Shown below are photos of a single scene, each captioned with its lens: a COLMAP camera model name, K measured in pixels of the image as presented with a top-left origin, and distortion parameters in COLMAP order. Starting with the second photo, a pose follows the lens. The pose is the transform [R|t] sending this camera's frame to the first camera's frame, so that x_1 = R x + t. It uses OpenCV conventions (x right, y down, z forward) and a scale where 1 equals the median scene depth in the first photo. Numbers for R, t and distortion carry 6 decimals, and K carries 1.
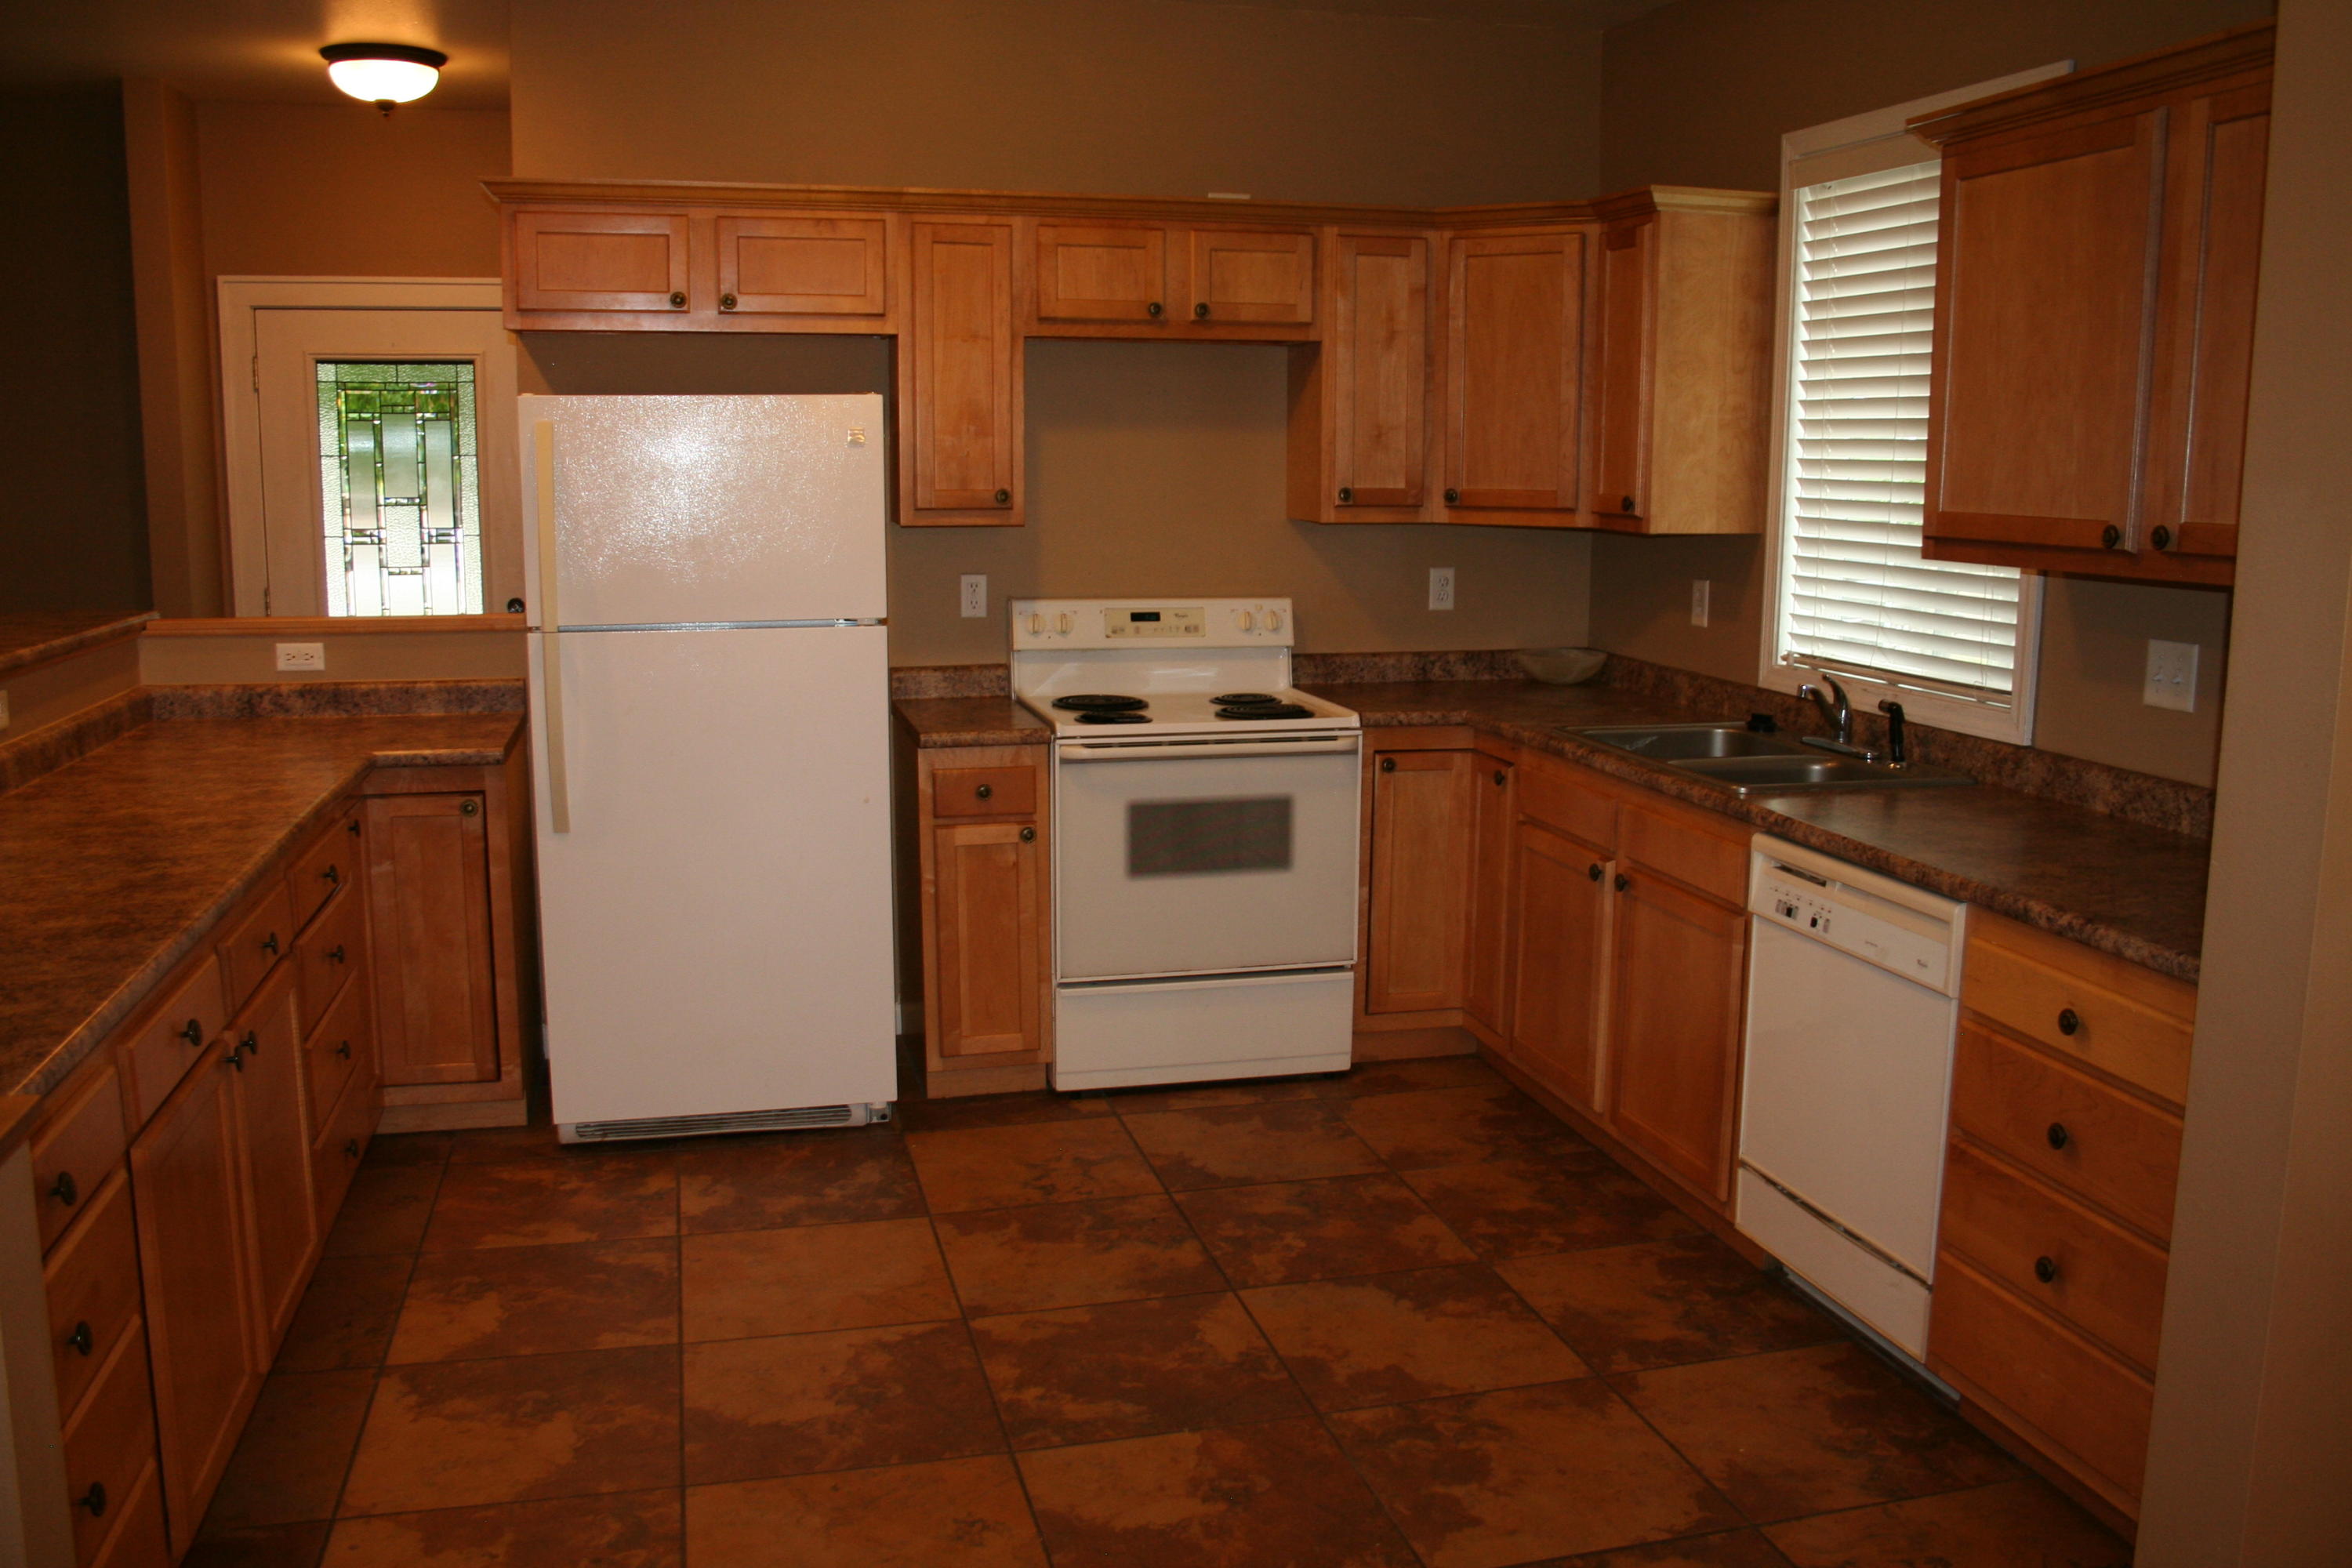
lens RADIAL K [[1972.6, 0, 1176.0], [0, 1972.6, 784.0], [0, 0, 1]] dist [-0.149342, 0.129393]
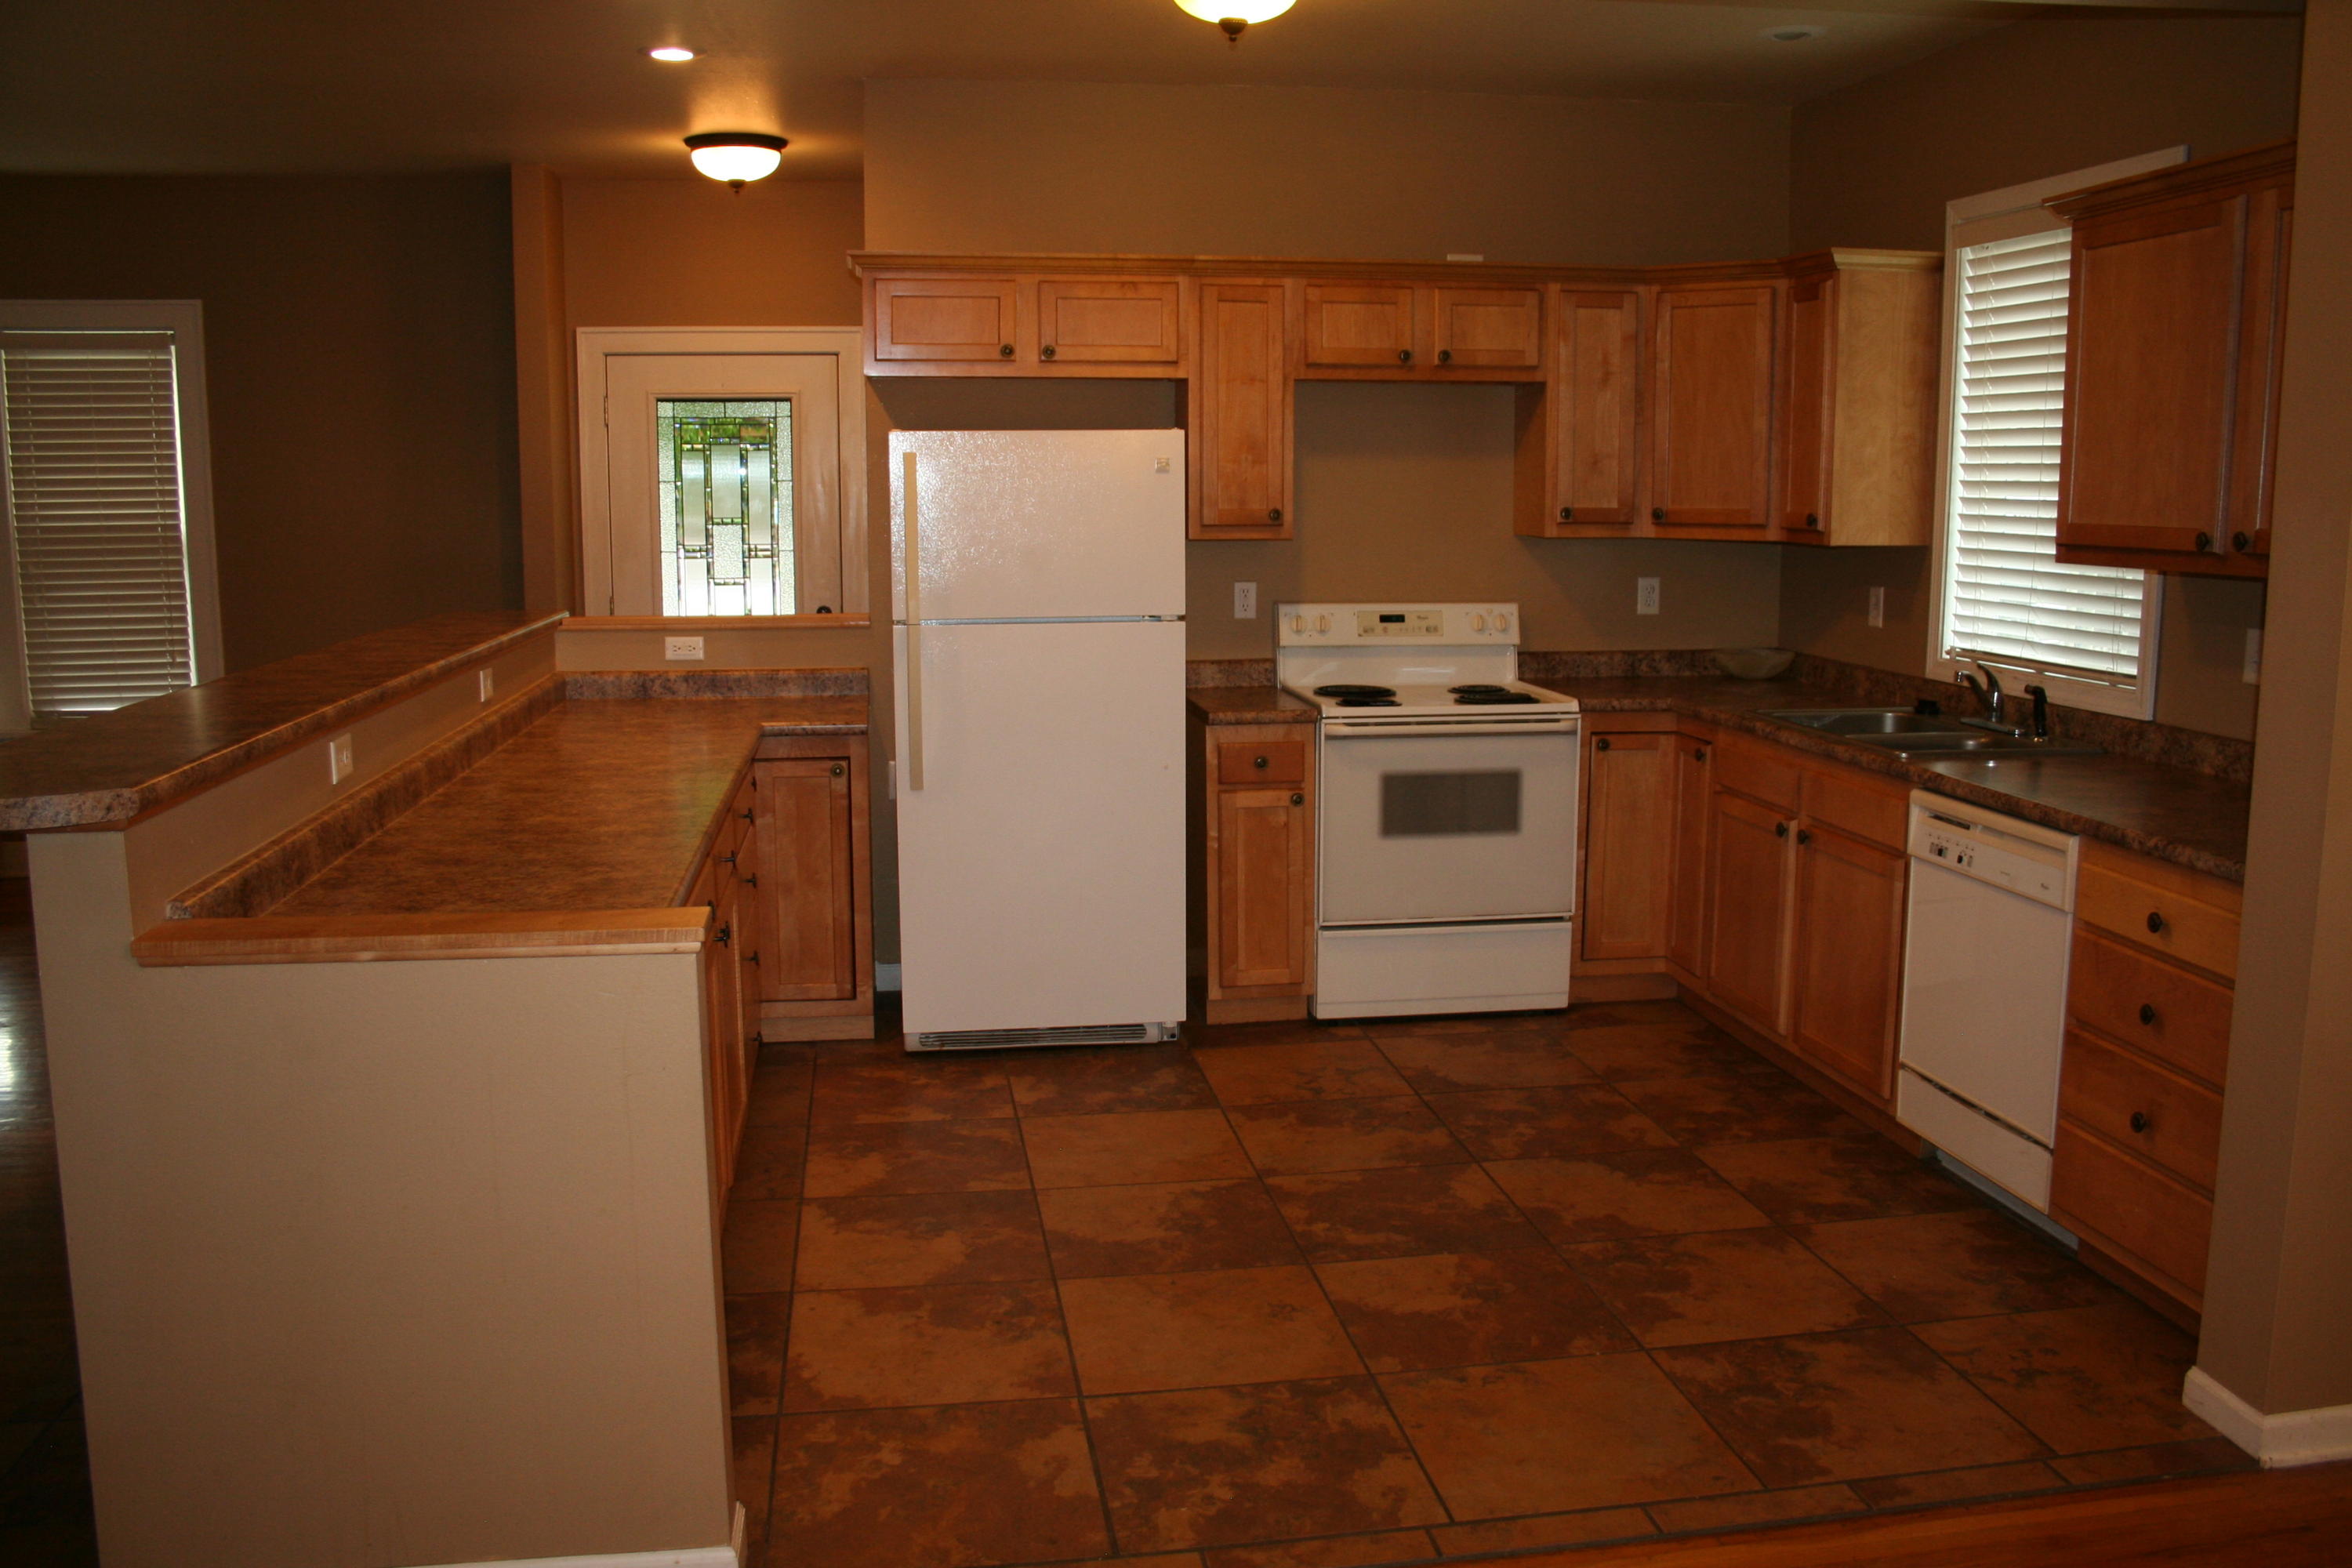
lens RADIAL K [[1972.6, 0, 1176.0], [0, 1972.6, 784.0], [0, 0, 1]] dist [-0.149342, 0.129393]
pose [[0.995269, 0.007695, -0.096855, -0.035394], [-0.008911, 0.999887, -0.012133, 0.033885], [0.096750, 0.012938, 0.995225, -0.201897]]
